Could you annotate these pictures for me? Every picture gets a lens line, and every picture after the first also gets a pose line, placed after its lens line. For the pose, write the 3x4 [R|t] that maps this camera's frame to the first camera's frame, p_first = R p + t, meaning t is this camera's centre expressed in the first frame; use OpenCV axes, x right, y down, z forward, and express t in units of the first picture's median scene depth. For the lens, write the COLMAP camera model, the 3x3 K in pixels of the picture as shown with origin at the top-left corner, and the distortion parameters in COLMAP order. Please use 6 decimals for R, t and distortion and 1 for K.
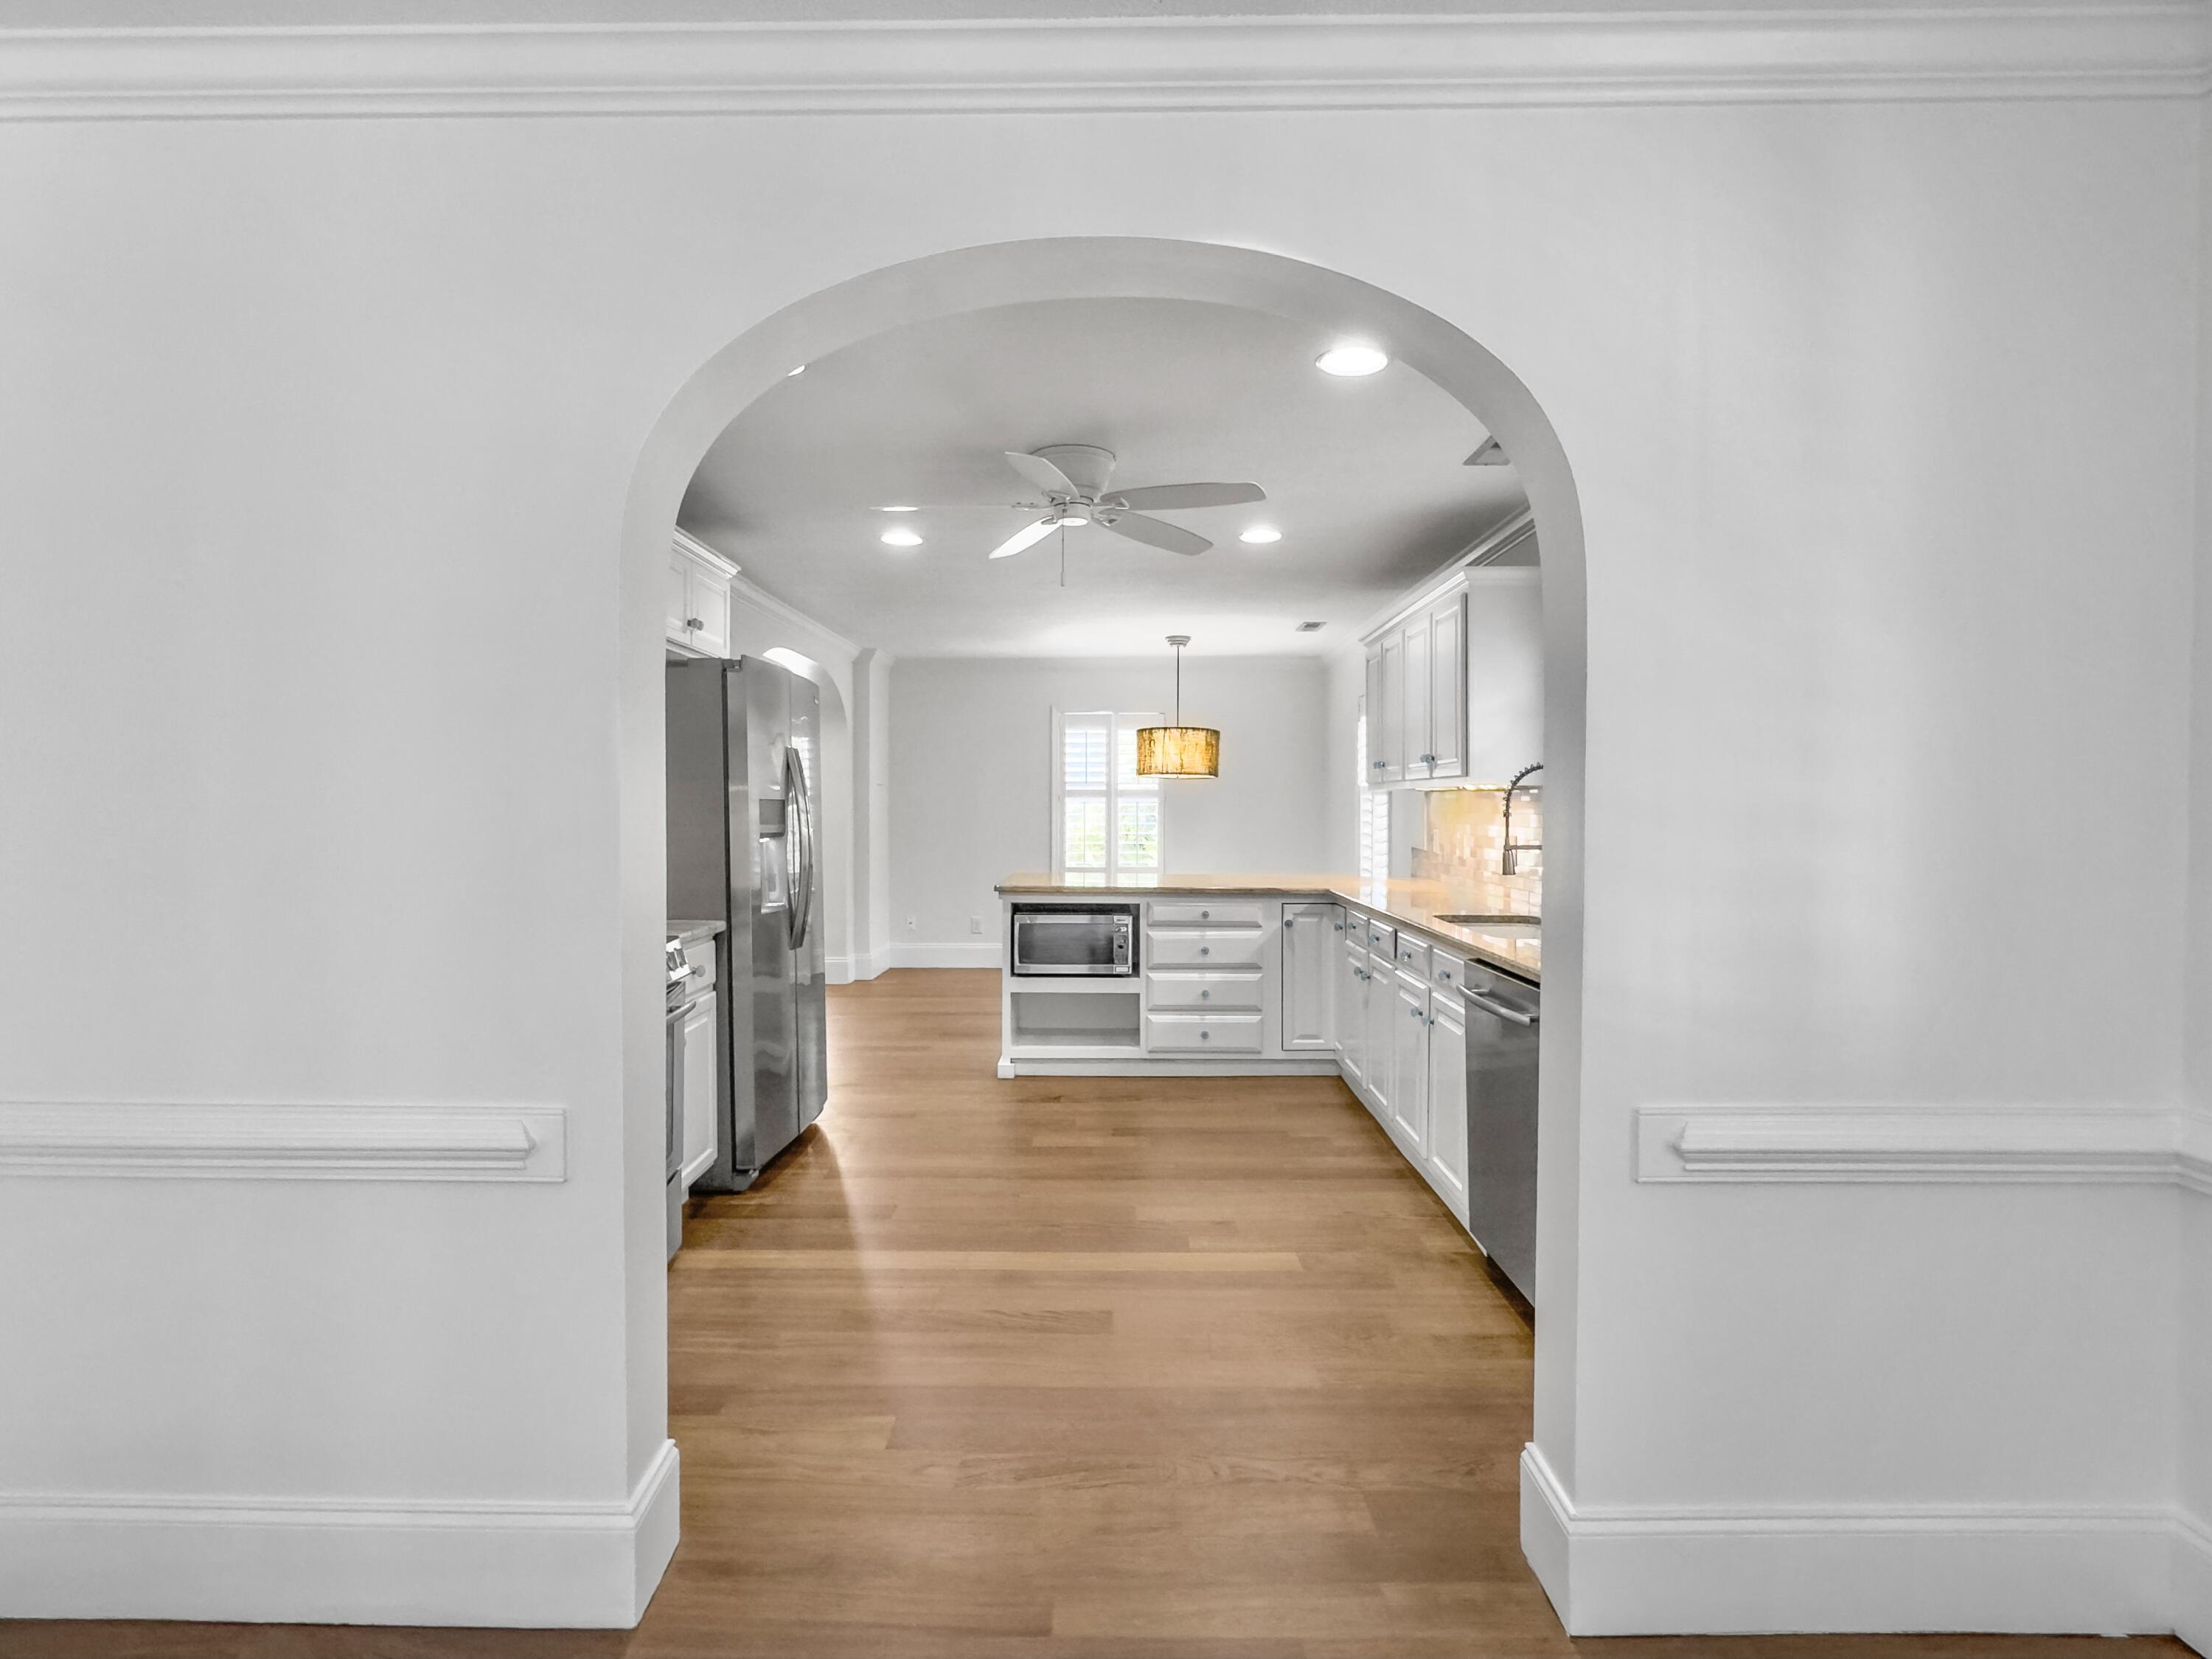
lens RADIAL K [[1150.8, 0, 1096.0], [0, 1150.8, 831.9], [0, 0, 1]] dist [-0.000620, -0.000407]
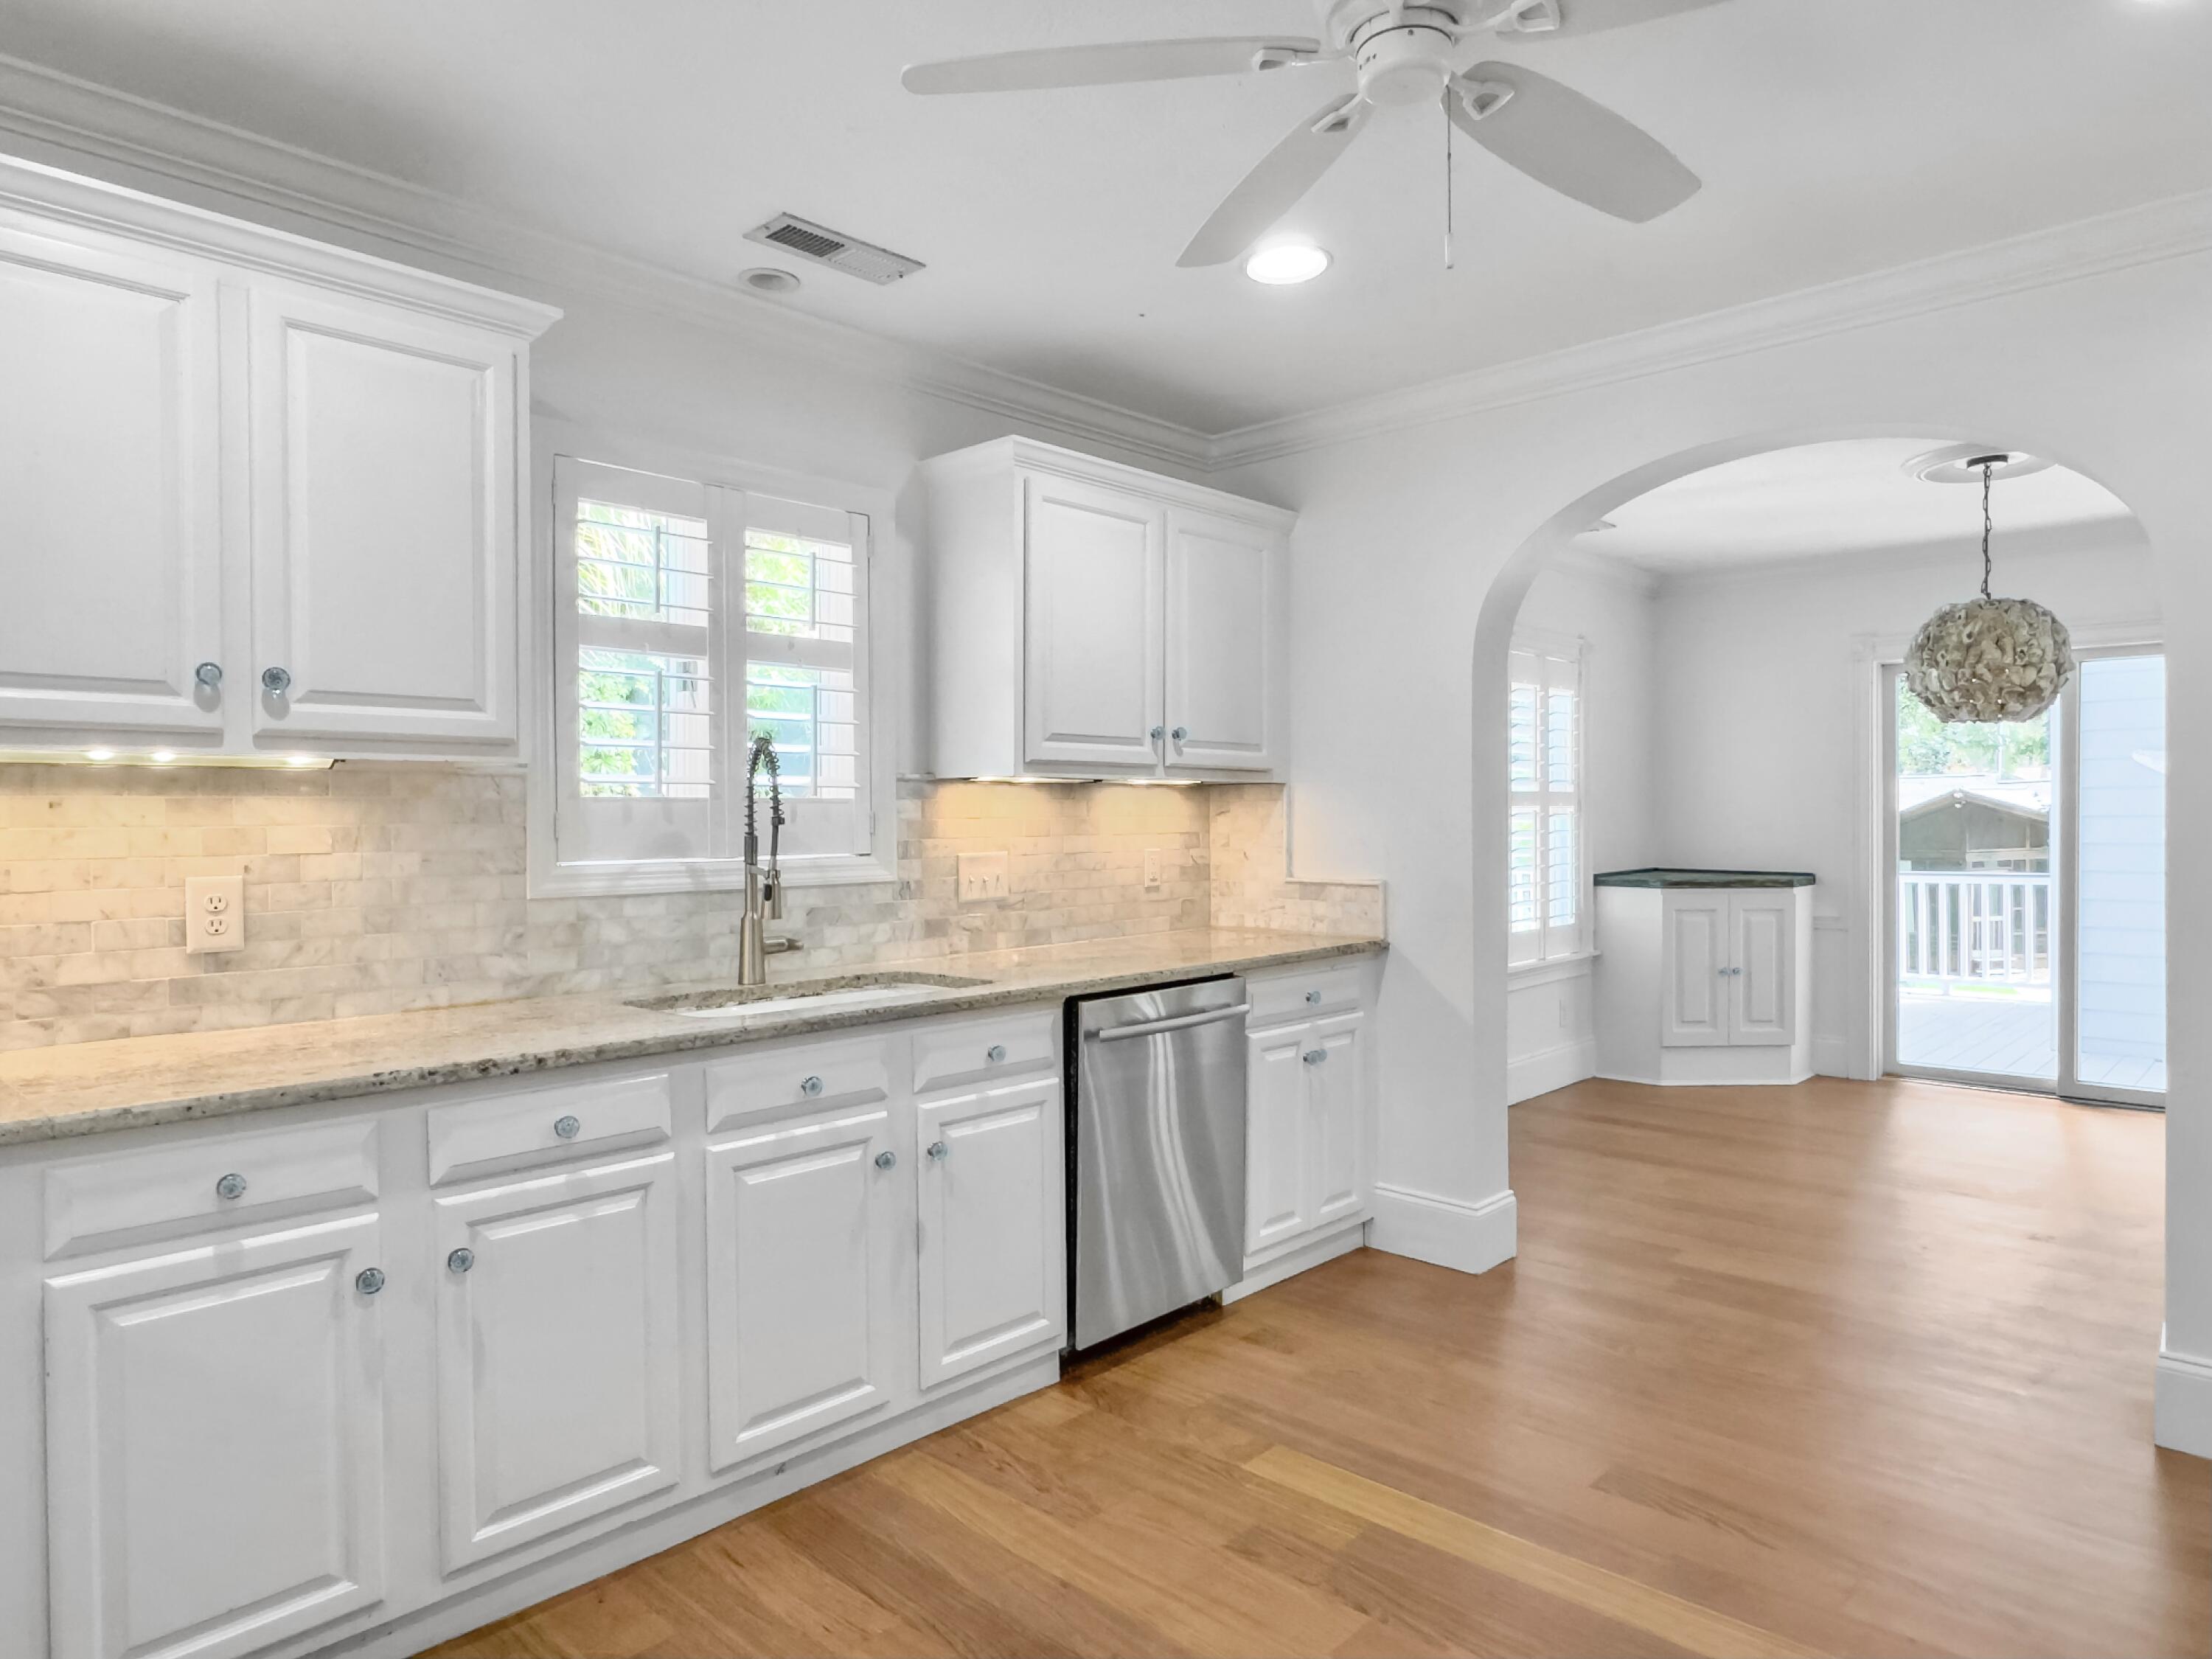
lens RADIAL K [[1366.4, 0, 1106.0], [0, 1366.4, 829.5], [0, 0, 1]] dist [-0.002759, 0.000346]
pose [[-0.743194, 0.000030, 0.669076, -0.185576], [0.023447, 0.999387, 0.026000, -0.018110], [-0.668665, 0.035011, -0.742739, 1.001875]]
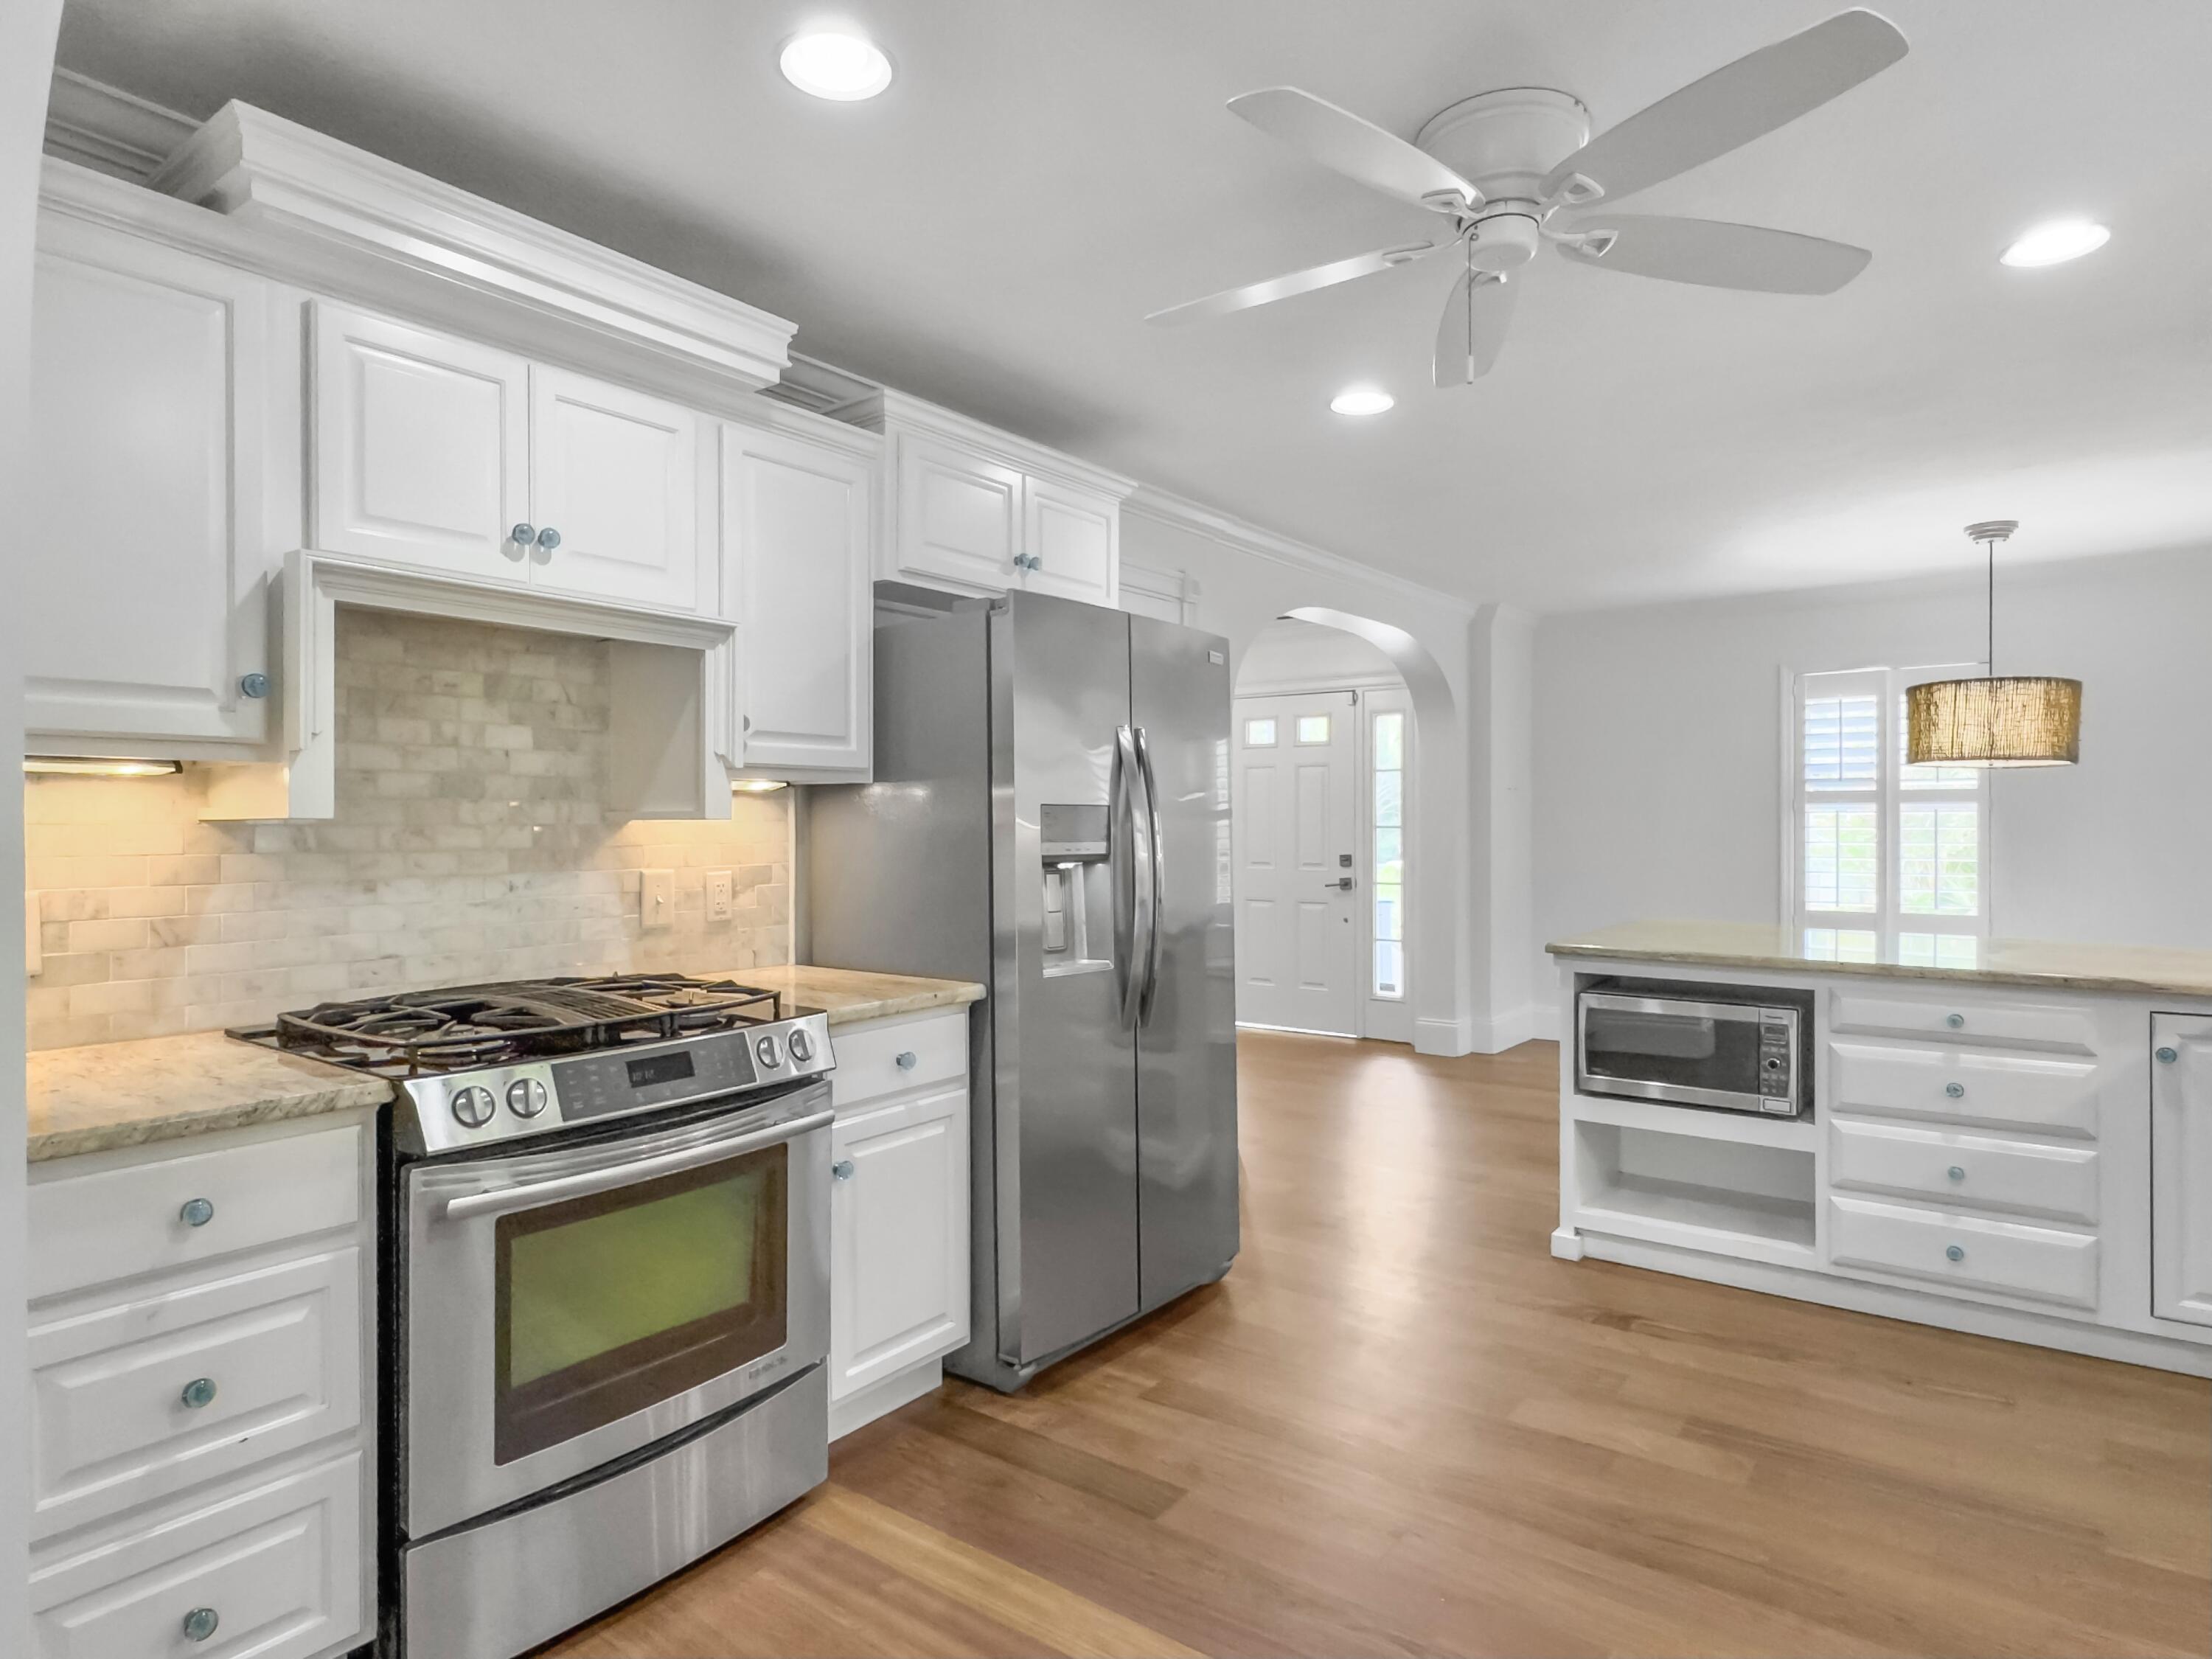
lens RADIAL K [[1258.0, 0, 1095.5], [0, 1258.0, 824.1], [0, 0, 1]] dist [0.000739, -0.000283]
pose [[0.808553, -0.001310, -0.588421, 0.114712], [-0.010412, 0.999809, -0.016534, -0.003501], [0.588331, 0.019496, 0.808385, 0.308493]]
